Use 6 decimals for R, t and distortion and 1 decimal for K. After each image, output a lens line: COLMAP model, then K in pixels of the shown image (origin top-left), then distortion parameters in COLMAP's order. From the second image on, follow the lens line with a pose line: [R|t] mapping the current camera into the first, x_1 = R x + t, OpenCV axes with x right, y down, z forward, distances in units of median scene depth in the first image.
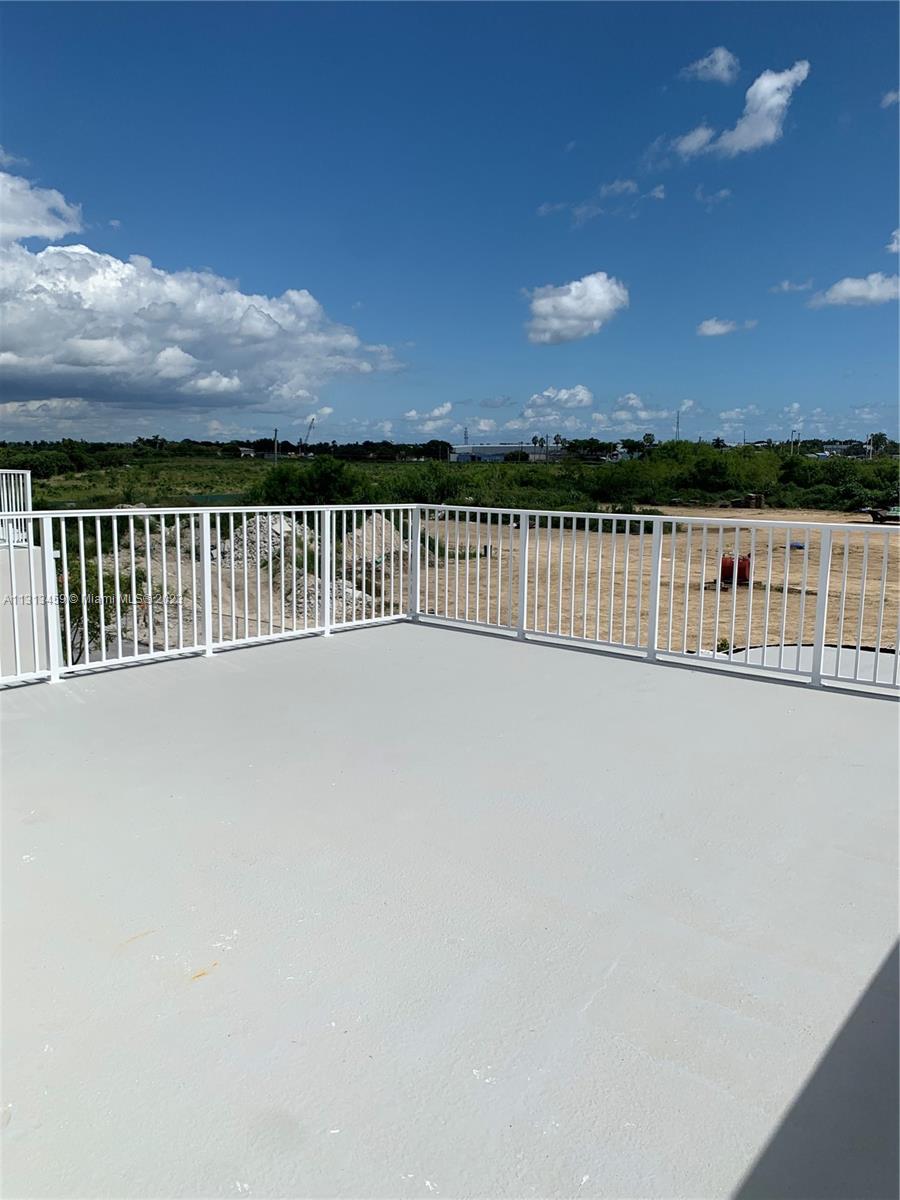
lens RADIAL K [[914.2, 0, 451.0], [0, 914.2, 593.4], [0, 0, 1]] dist [0.032572, -0.008563]
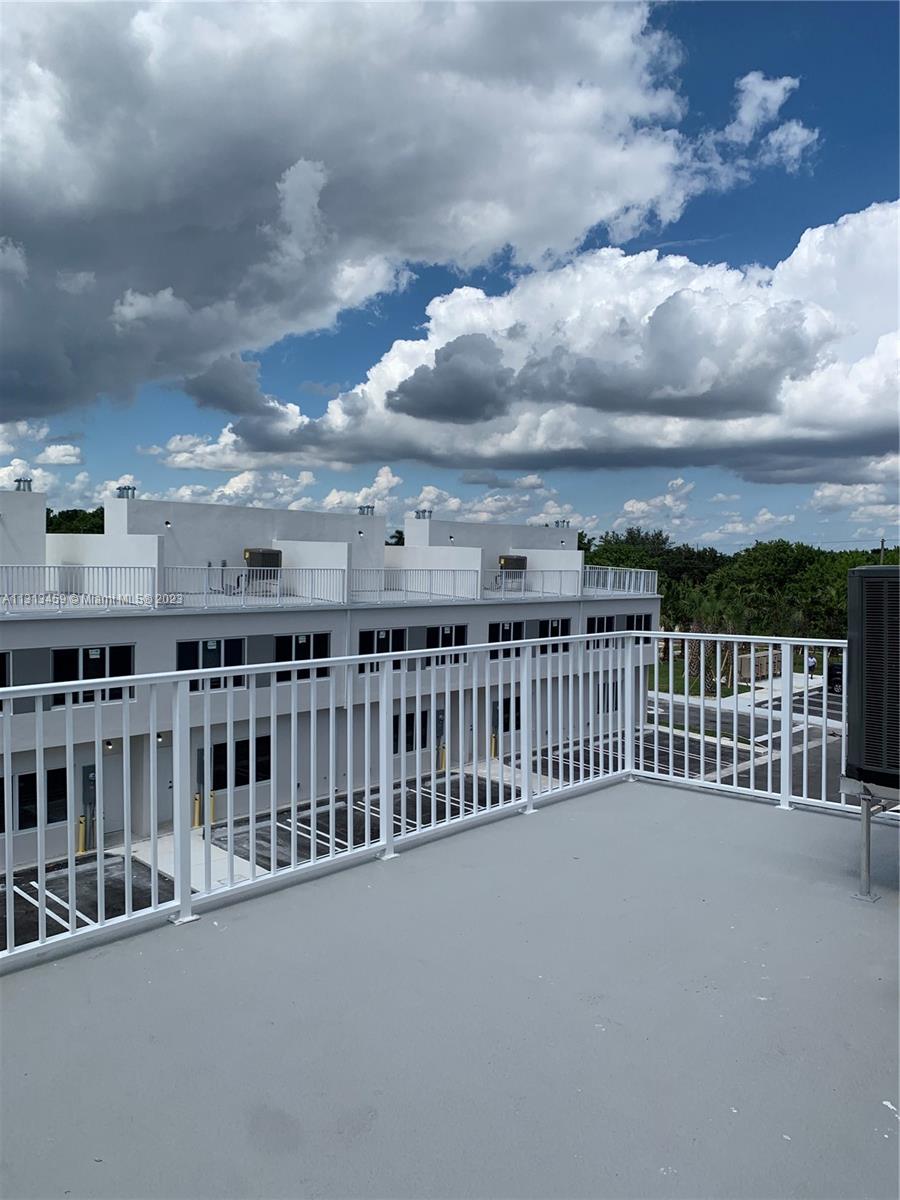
lens RADIAL K [[914.2, 0, 451.0], [0, 914.2, 593.4], [0, 0, 1]] dist [0.032572, -0.008563]
pose [[-0.064727, -0.004660, -0.997892, 0.652109], [-0.131343, 0.991329, 0.003890, -0.099464], [0.989222, 0.131318, -0.064778, 0.747097]]
